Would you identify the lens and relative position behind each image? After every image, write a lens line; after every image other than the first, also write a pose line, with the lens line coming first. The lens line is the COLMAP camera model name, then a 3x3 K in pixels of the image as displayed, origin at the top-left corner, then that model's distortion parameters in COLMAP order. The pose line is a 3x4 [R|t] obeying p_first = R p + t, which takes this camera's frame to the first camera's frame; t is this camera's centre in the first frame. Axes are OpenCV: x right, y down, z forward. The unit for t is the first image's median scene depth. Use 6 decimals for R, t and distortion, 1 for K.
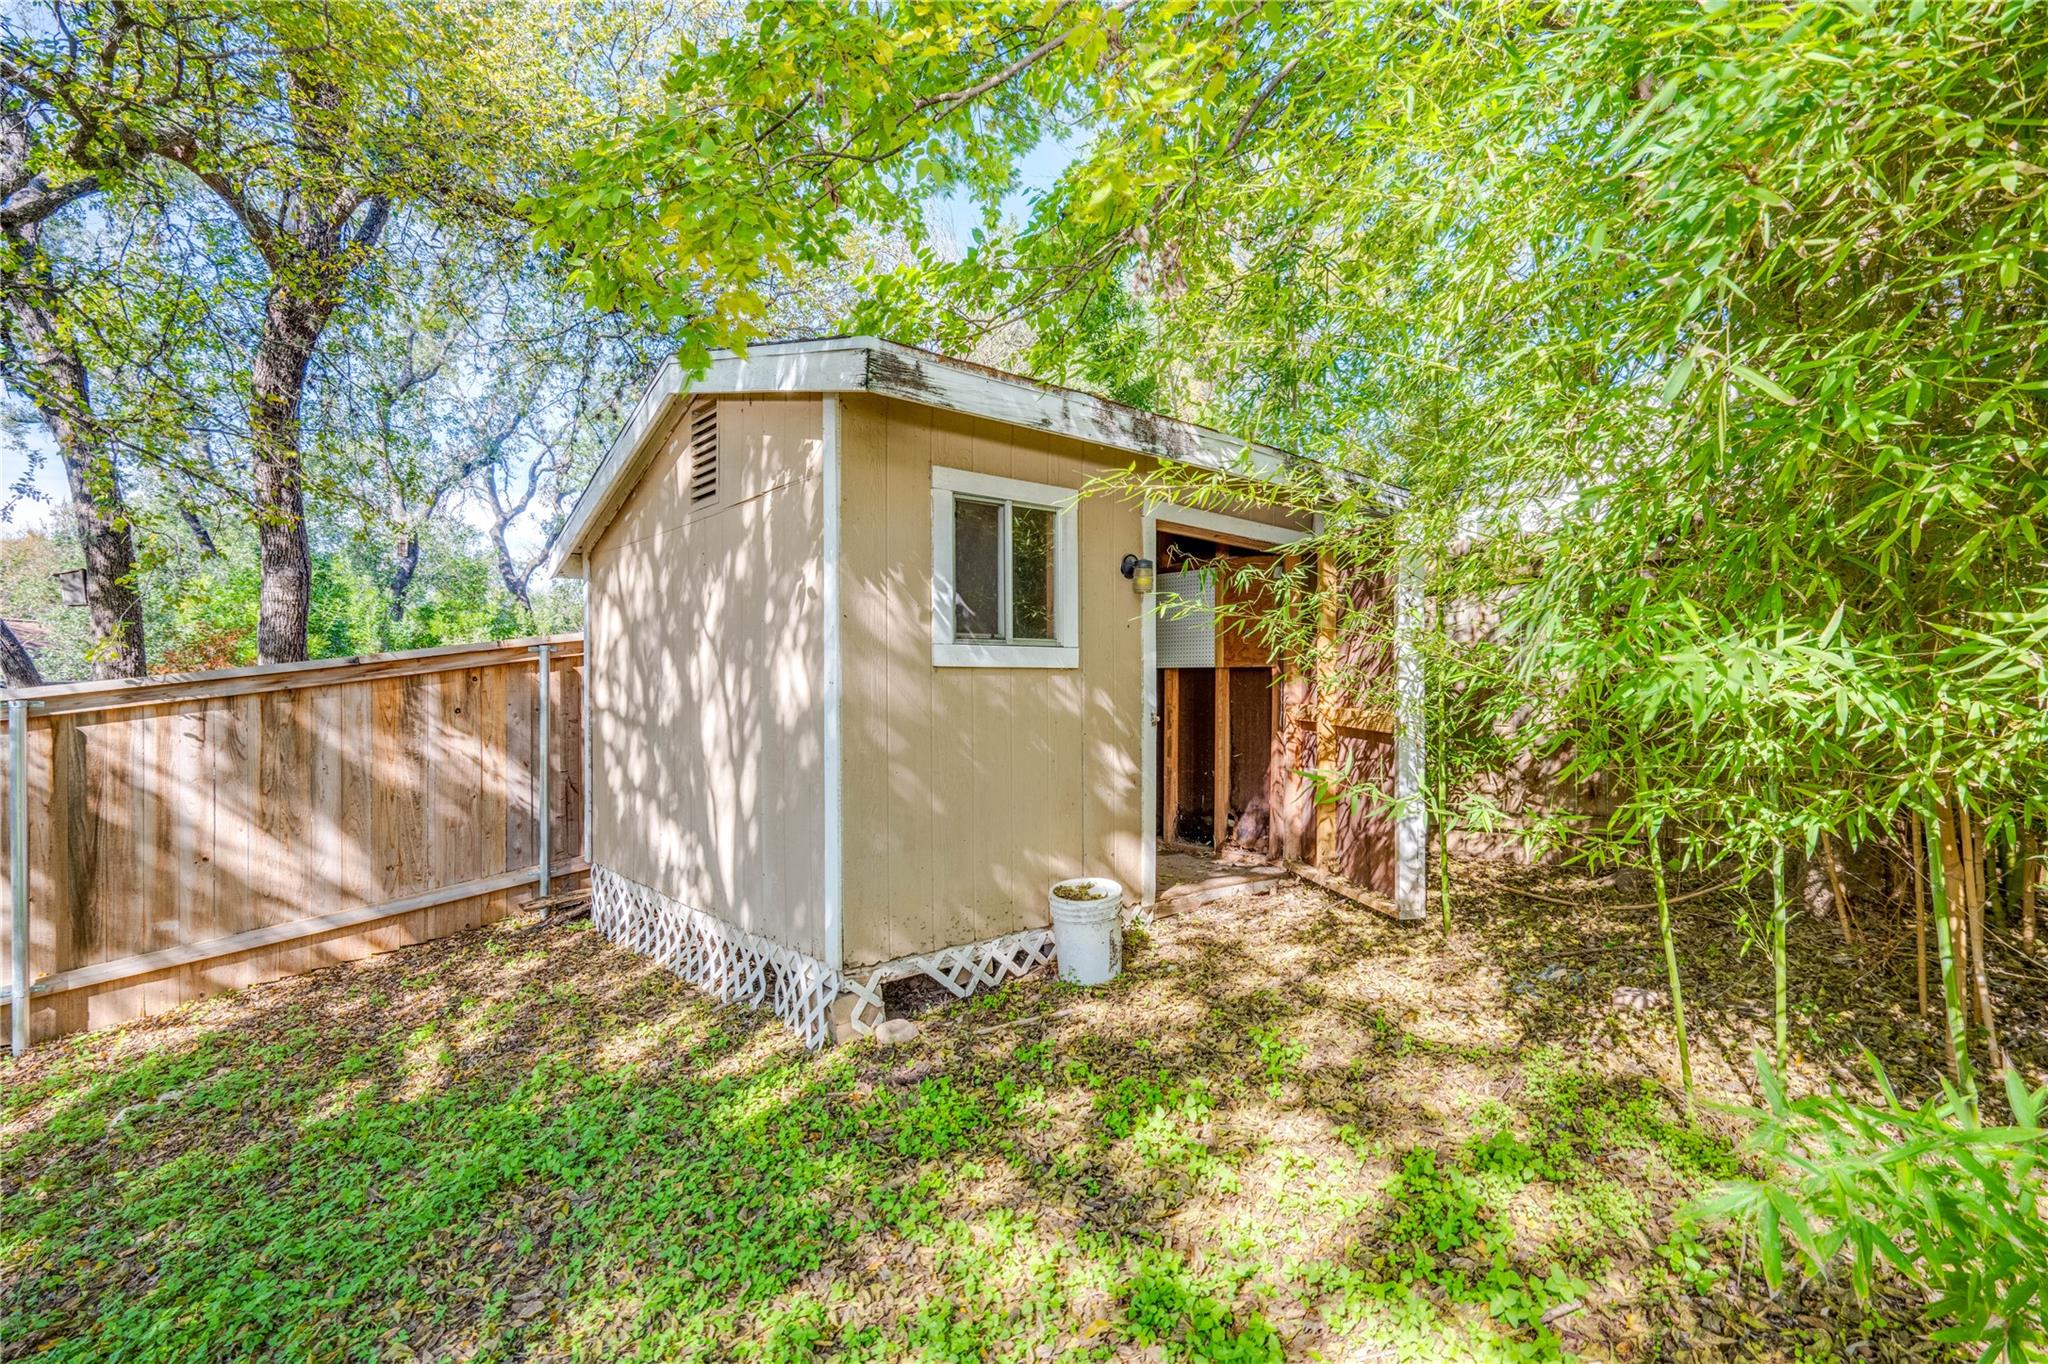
lens RADIAL K [[1052.6, 0, 1024.9], [0, 1052.6, 690.9], [0, 0, 1]] dist [0.002730, 0.000672]
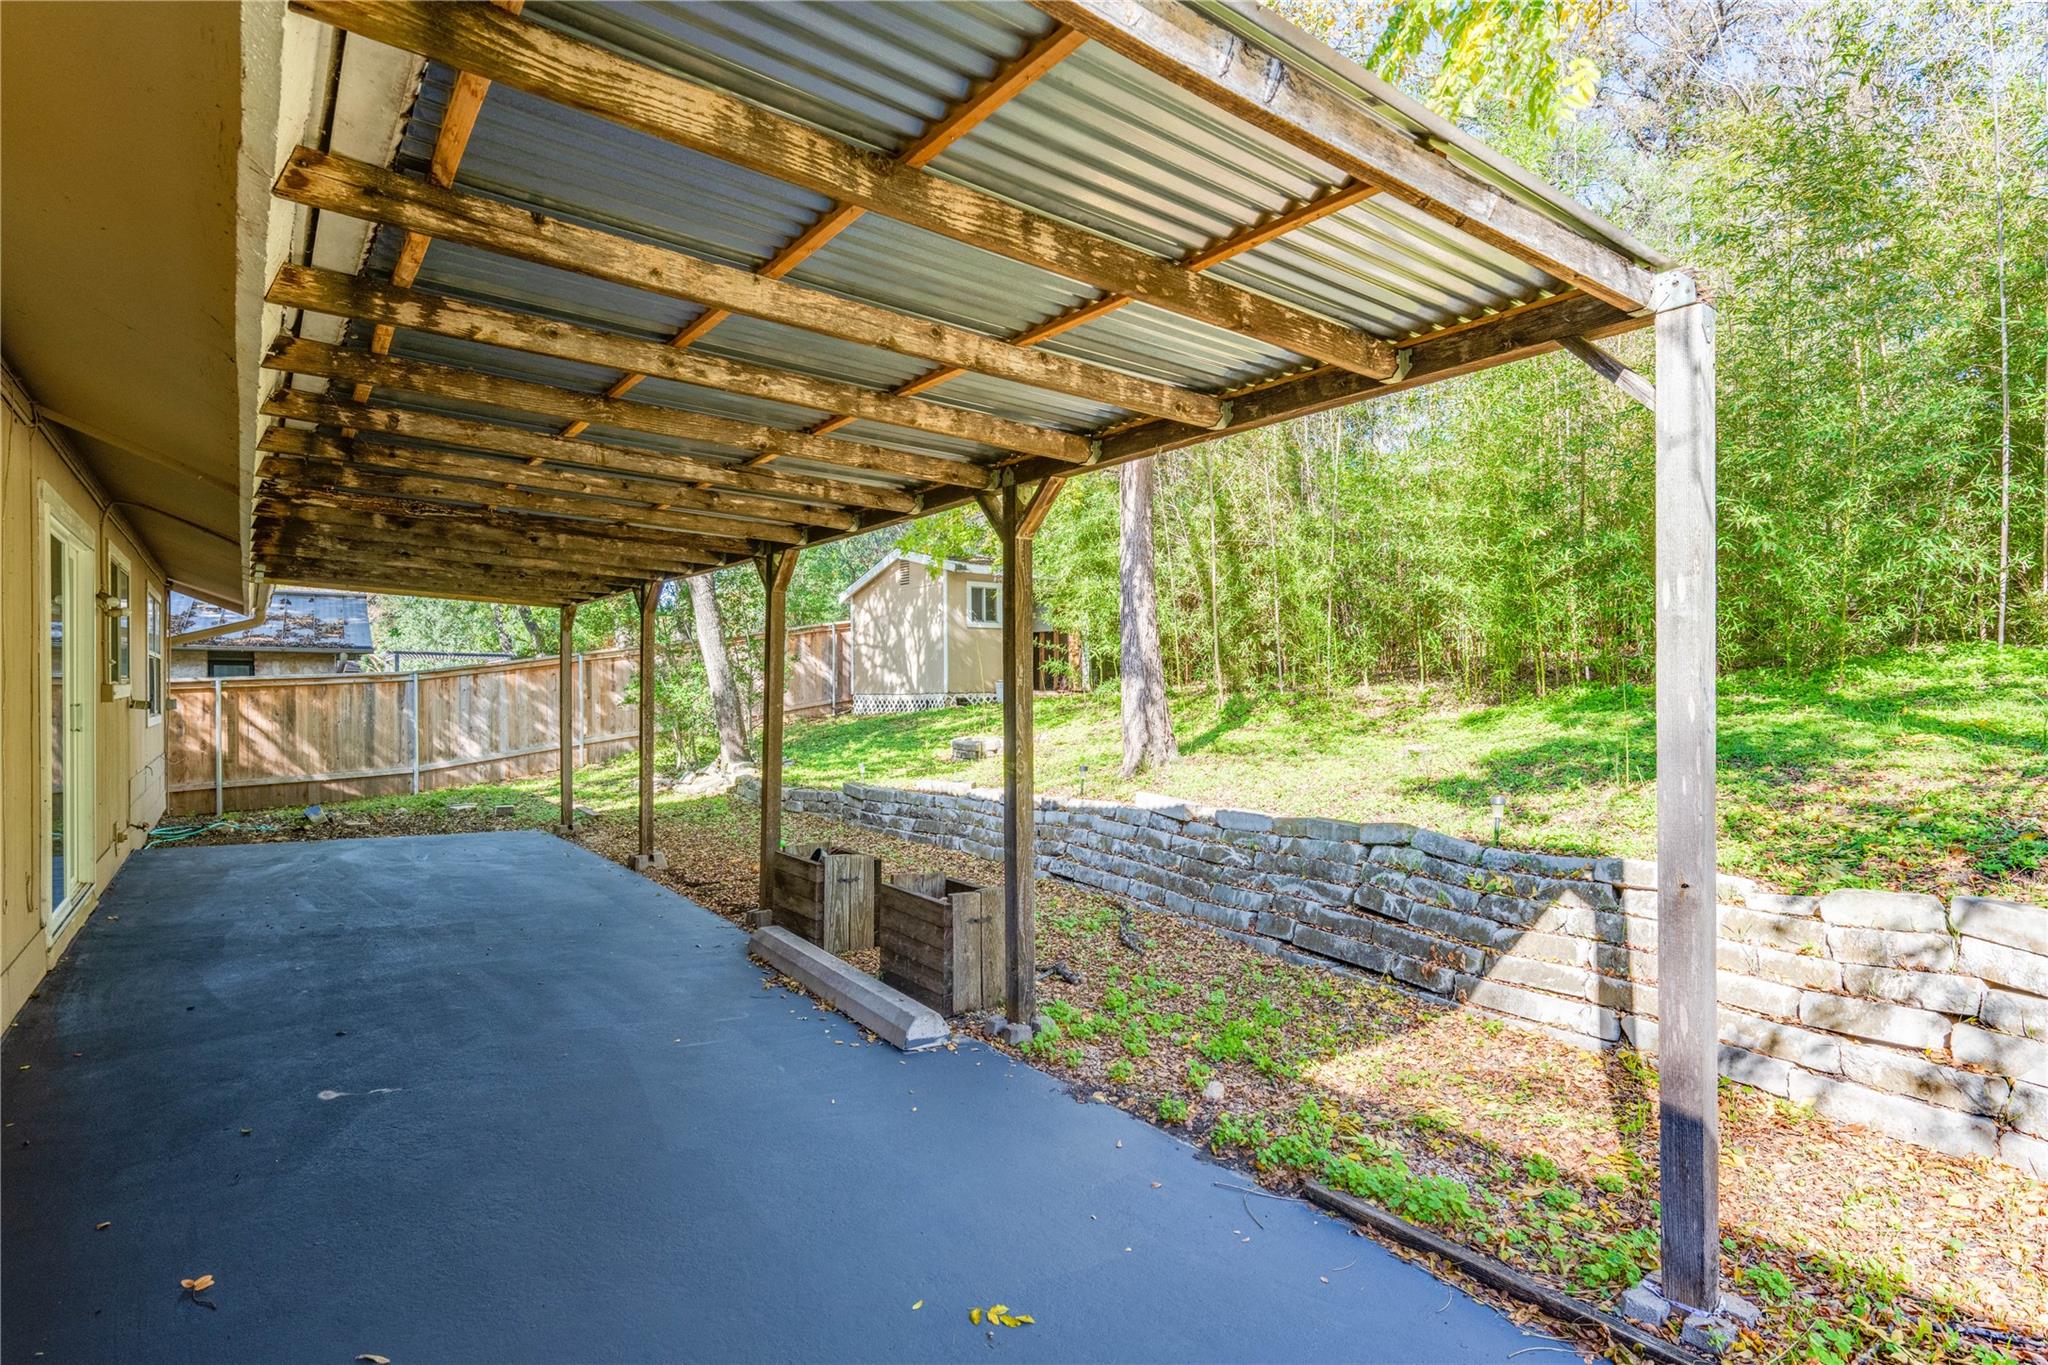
lens RADIAL K [[1052.6, 0, 1024.9], [0, 1052.6, 691.4], [0, 0, 1]] dist [0.002730, 0.000672]
pose [[0.999978, -0.005391, -0.003770, 0.137584], [0.005429, 0.999933, 0.010176, 0.165580], [0.003715, -0.010197, 0.999941, -2.788285]]
